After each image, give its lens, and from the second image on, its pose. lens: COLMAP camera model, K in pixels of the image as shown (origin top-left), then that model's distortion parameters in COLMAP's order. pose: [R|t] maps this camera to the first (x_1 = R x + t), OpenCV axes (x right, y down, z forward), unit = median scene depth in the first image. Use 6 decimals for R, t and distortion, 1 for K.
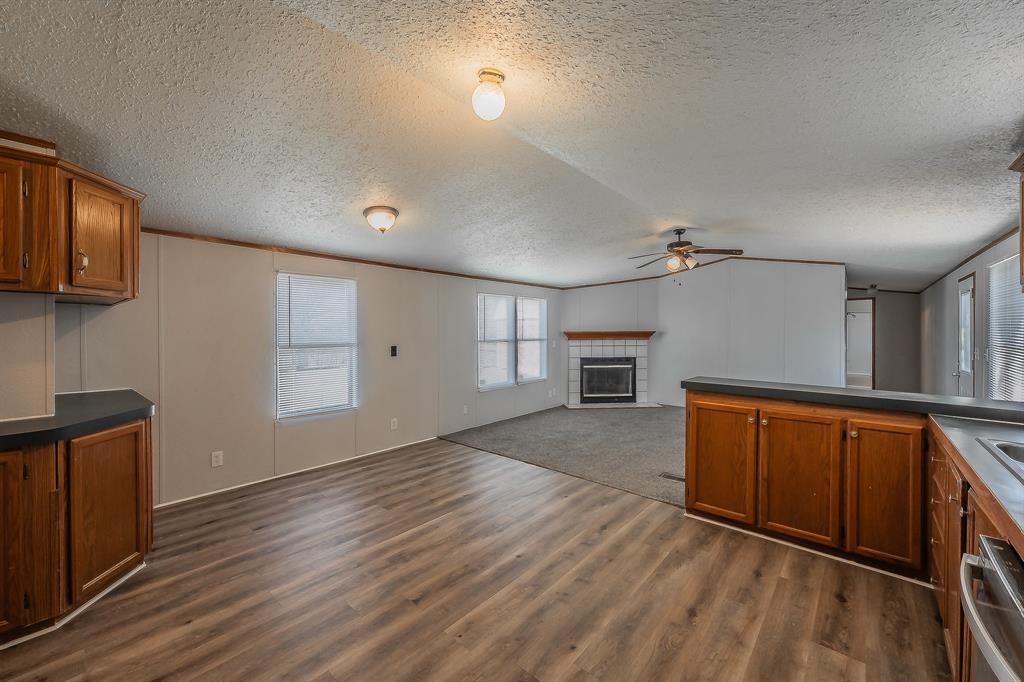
lens RADIAL K [[403.0, 0, 515.6], [0, 403.0, 336.1], [0, 0, 1]] dist [0.000998, 0.000469]
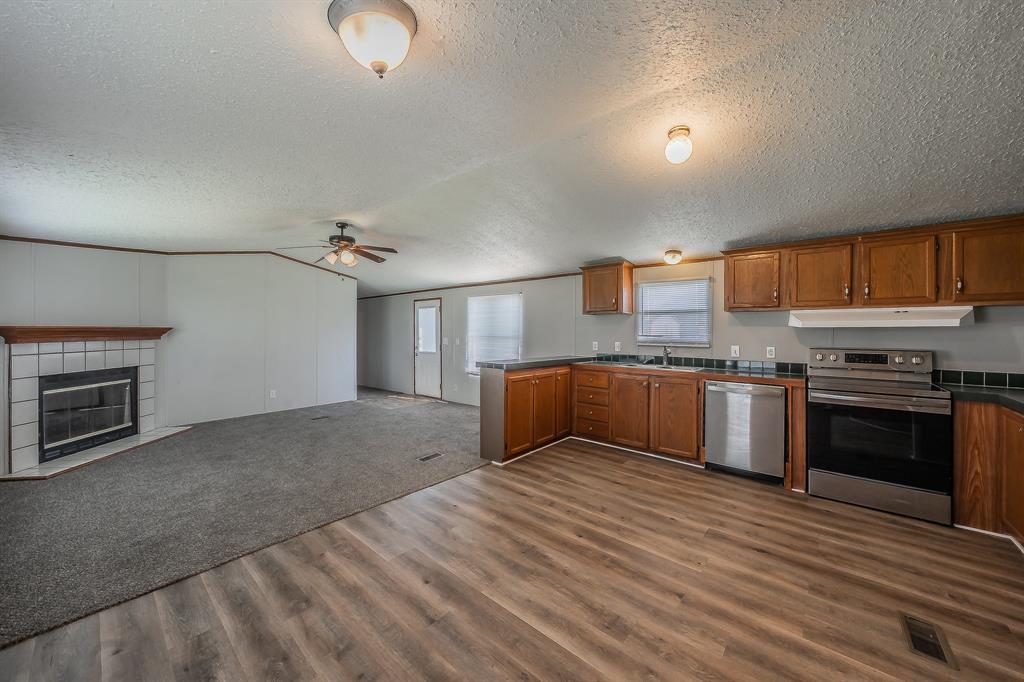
lens RADIAL K [[366.6, 0, 508.0], [0, 366.6, 333.6], [0, 0, 1]] dist [-0.003287, 0.000332]
pose [[-0.006388, -0.003392, 0.999974, -0.638437], [0.009392, 0.999950, 0.003452, 0.004756], [-0.999935, 0.009414, -0.006356, 0.796646]]
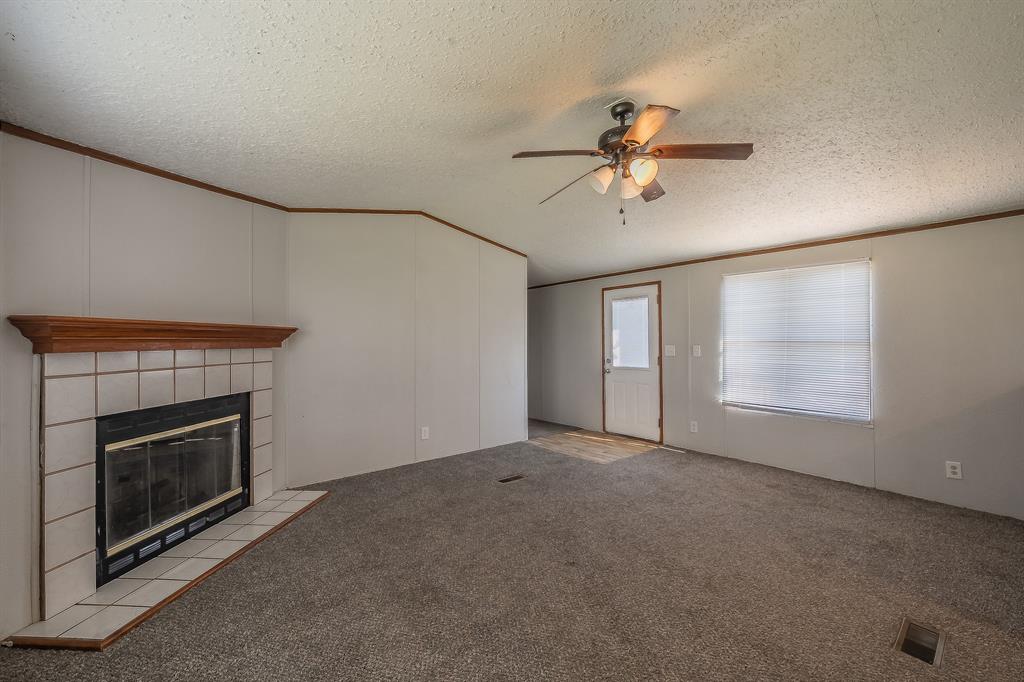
lens RADIAL K [[403.0, 0, 510.9], [0, 403.0, 343.5], [0, 0, 1]] dist [0.000998, 0.000469]
pose [[0.160689, -0.001201, 0.987004, -0.114298], [0.015400, 0.999881, -0.001290, 0.018660], [-0.986885, 0.015408, 0.160689, 1.389614]]
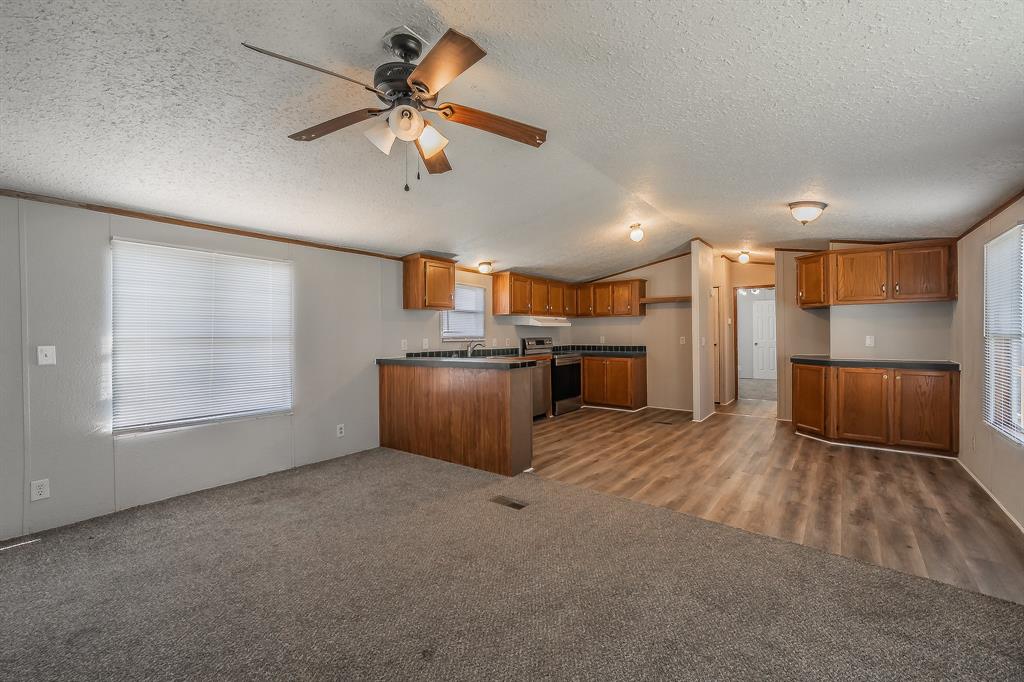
lens RADIAL K [[421.2, 0, 527.4], [0, 421.2, 333.4], [0, 0, 1]] dist [0.003158, 0.000105]
pose [[-0.996903, 0.007925, -0.078241, 0.433241], [0.006773, 0.999865, 0.014985, 0.004181], [0.078350, 0.014409, -0.996822, 1.858809]]
